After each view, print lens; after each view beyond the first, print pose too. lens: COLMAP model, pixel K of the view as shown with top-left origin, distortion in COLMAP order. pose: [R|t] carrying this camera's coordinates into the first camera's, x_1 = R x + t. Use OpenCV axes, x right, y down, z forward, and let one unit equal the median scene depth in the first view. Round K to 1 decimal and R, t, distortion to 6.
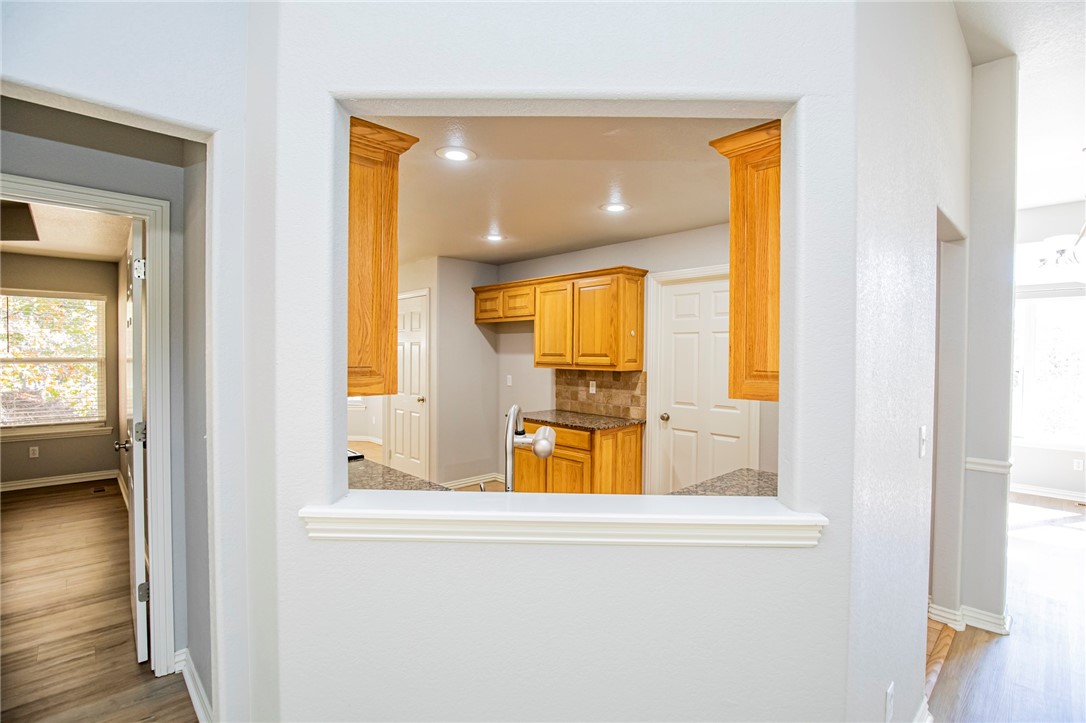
lens RADIAL K [[503.6, 0, 551.0], [0, 503.6, 363.6], [0, 0, 1]] dist [-0.034441, 0.005218]
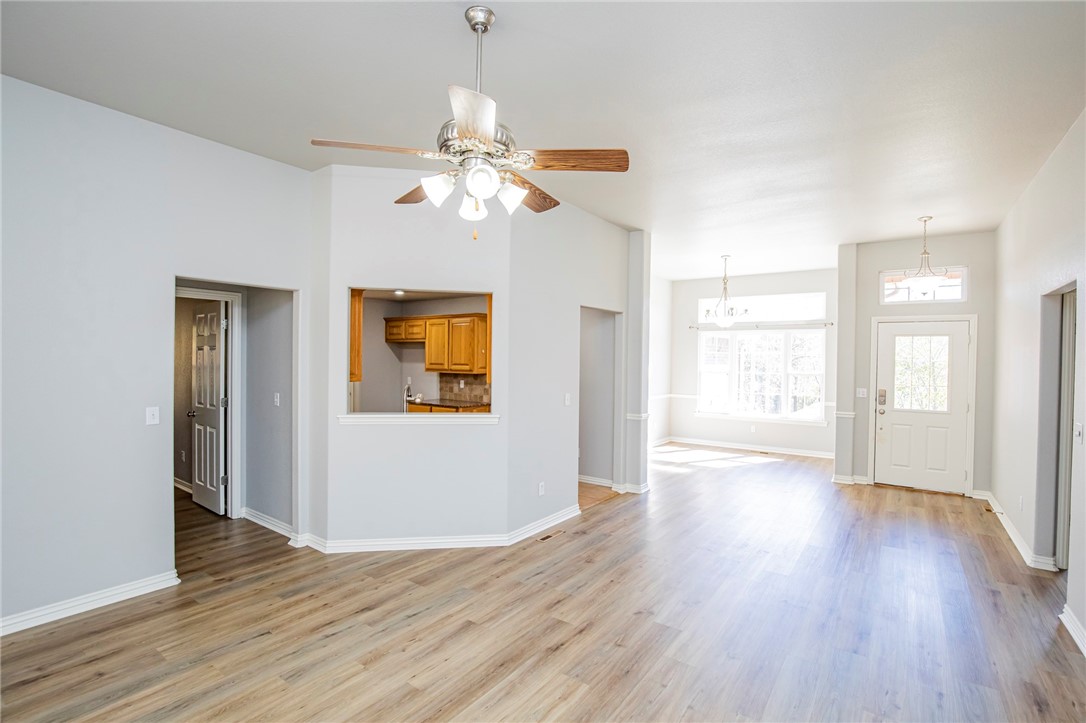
lens RADIAL K [[503.6, 0, 551.0], [0, 503.6, 363.6], [0, 0, 1]] dist [-0.034441, 0.005218]
pose [[0.983258, 0.002362, 0.182206, 0.070911], [-0.000960, 0.999969, -0.007782, -0.006356], [-0.182218, 0.007476, 0.983230, -0.650003]]
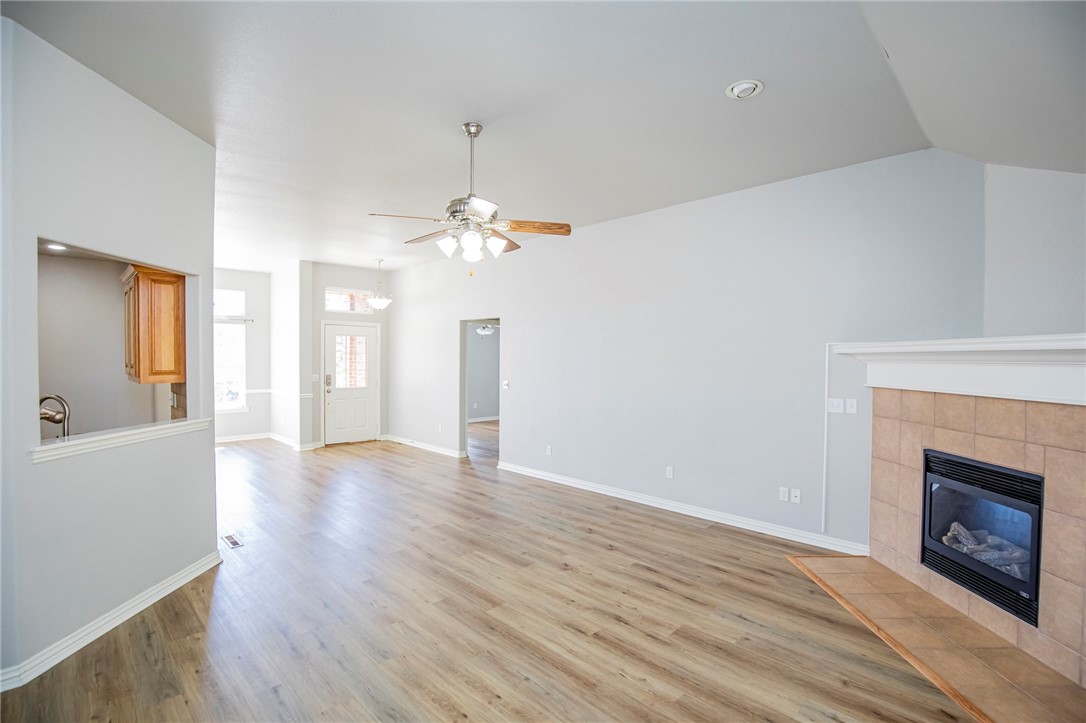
lens RADIAL K [[503.6, 0, 551.0], [0, 503.6, 363.6], [0, 0, 1]] dist [-0.034441, 0.005218]
pose [[-0.018850, -0.021565, 0.999590, -0.653000], [0.013688, 0.999668, 0.021825, -0.015839], [-0.999729, 0.014094, -0.018549, -0.265476]]
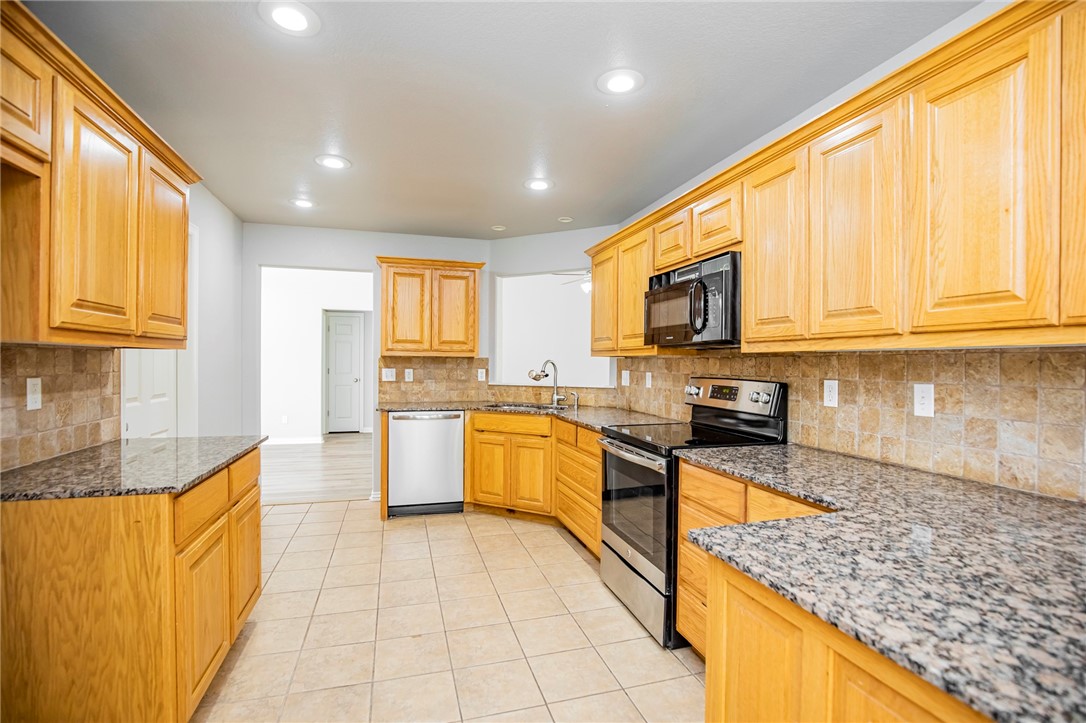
lens RADIAL K [[503.6, 0, 551.0], [0, 503.6, 363.6], [0, 0, 1]] dist [-0.034441, 0.005218]
pose [[-0.889479, -0.016811, 0.456666, -0.447321], [-0.006300, 0.999679, 0.024529, 0.012443], [-0.456932, 0.018941, -0.889300, 1.174356]]
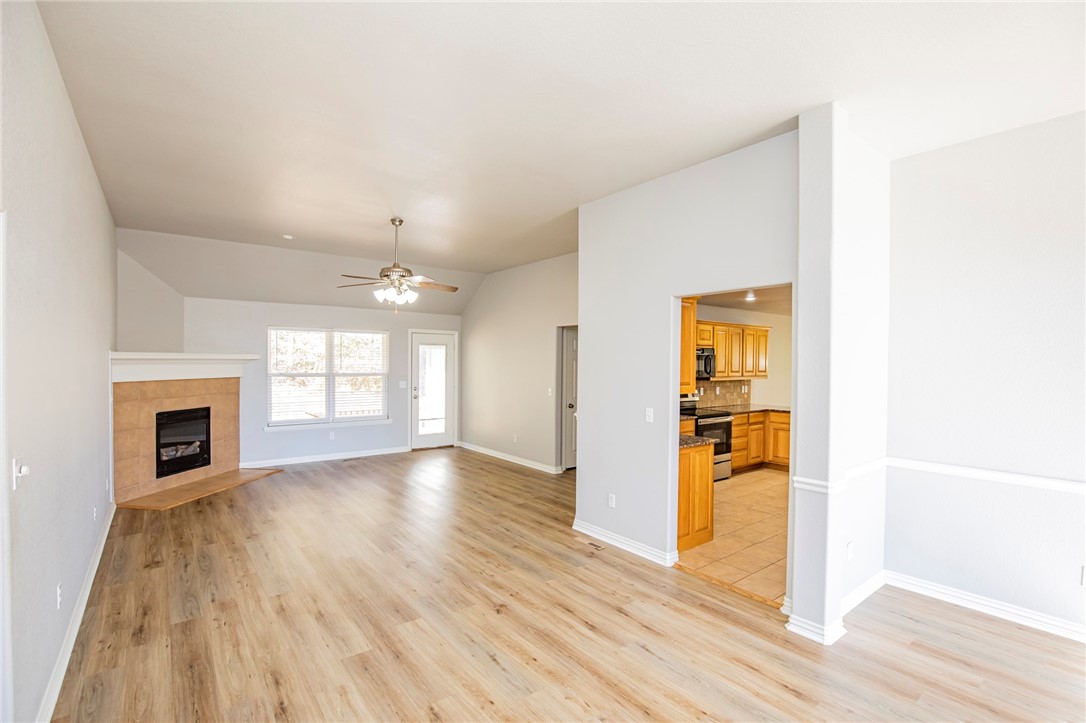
lens RADIAL K [[503.6, 0, 551.0], [0, 503.6, 363.6], [0, 0, 1]] dist [-0.034441, 0.005218]
pose [[-0.104677, -0.004517, -0.994496, 1.210046], [-0.028578, 0.999590, -0.001532, -0.023399], [0.994096, 0.028260, -0.104764, 0.317420]]
